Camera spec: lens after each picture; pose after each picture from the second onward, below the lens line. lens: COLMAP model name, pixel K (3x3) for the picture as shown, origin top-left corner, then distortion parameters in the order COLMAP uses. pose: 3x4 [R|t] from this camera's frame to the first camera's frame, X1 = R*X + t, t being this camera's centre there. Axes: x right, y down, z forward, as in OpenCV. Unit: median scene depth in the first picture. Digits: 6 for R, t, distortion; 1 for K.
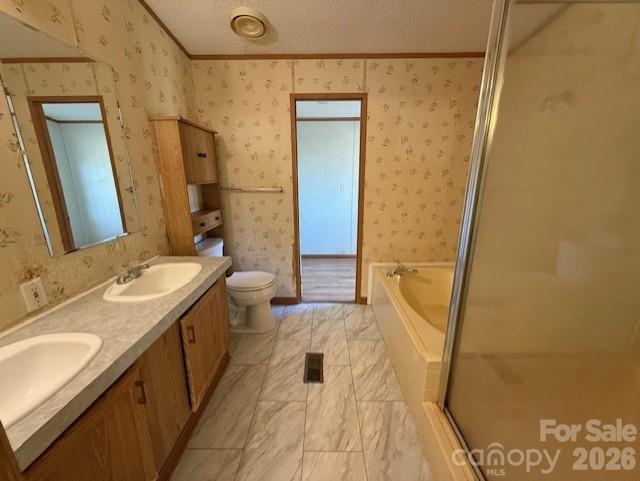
lens RADIAL K [[254.3, 0, 319.7], [0, 254.3, 239.8], [0, 0, 1]] dist [-0.000428, -0.000479]
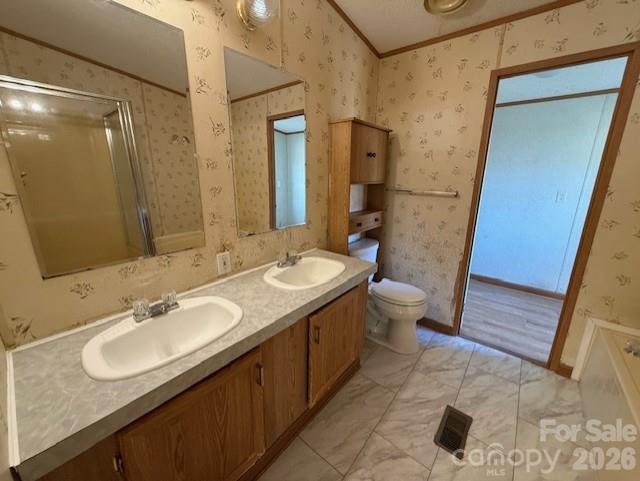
lens RADIAL K [[254.3, 0, 320.8], [0, 254.3, 239.3], [0, 0, 1]] dist [-0.000428, -0.000479]
pose [[0.782411, 0.164345, -0.600685, 0.028934], [-0.165259, 0.984761, 0.054173, -0.033567], [0.600435, 0.056883, 0.797648, 0.122344]]
